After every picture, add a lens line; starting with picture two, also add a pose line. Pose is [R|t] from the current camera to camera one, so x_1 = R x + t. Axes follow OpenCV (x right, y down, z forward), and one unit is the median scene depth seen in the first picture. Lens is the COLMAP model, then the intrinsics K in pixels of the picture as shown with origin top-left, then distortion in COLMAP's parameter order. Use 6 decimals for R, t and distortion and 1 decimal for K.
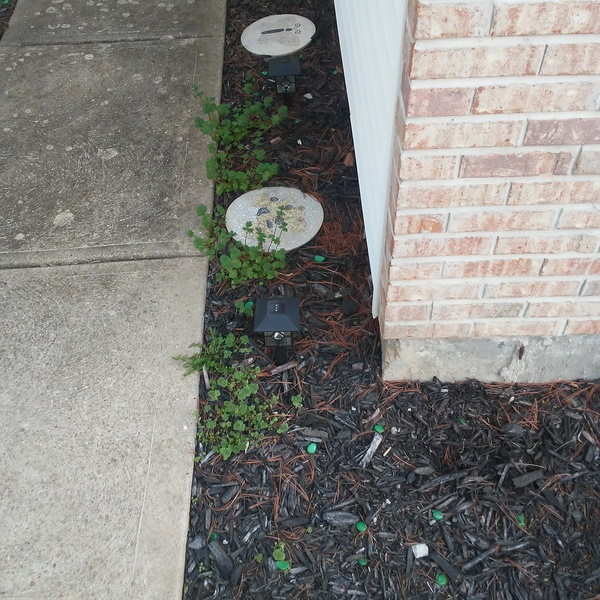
lens RADIAL K [[685.5, 0, 301.3], [0, 685.5, 298.9], [0, 0, 1]] dist [0.046254, 0.000000]
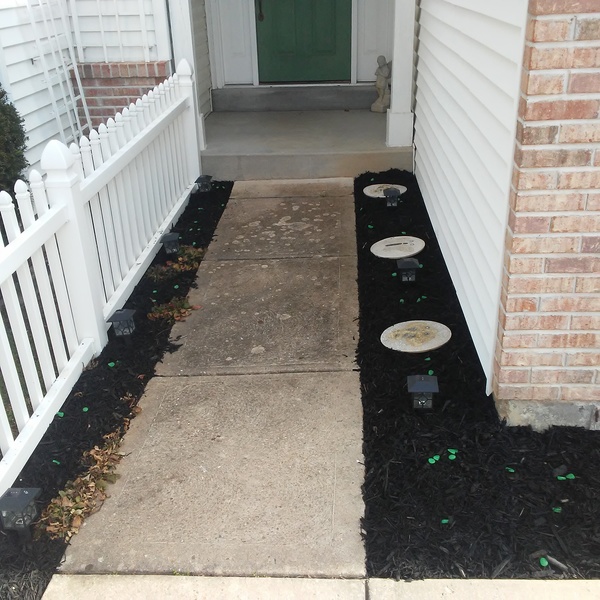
lens RADIAL K [[685.5, 0, 300.4], [0, 685.5, 302.2], [0, 0, 1]] dist [0.046254, 0.000000]
pose [[0.995807, 0.024449, -0.088155, -0.179486], [-0.057434, 0.917131, -0.394426, 0.480551], [0.071206, 0.397835, 0.914690, -0.471127]]
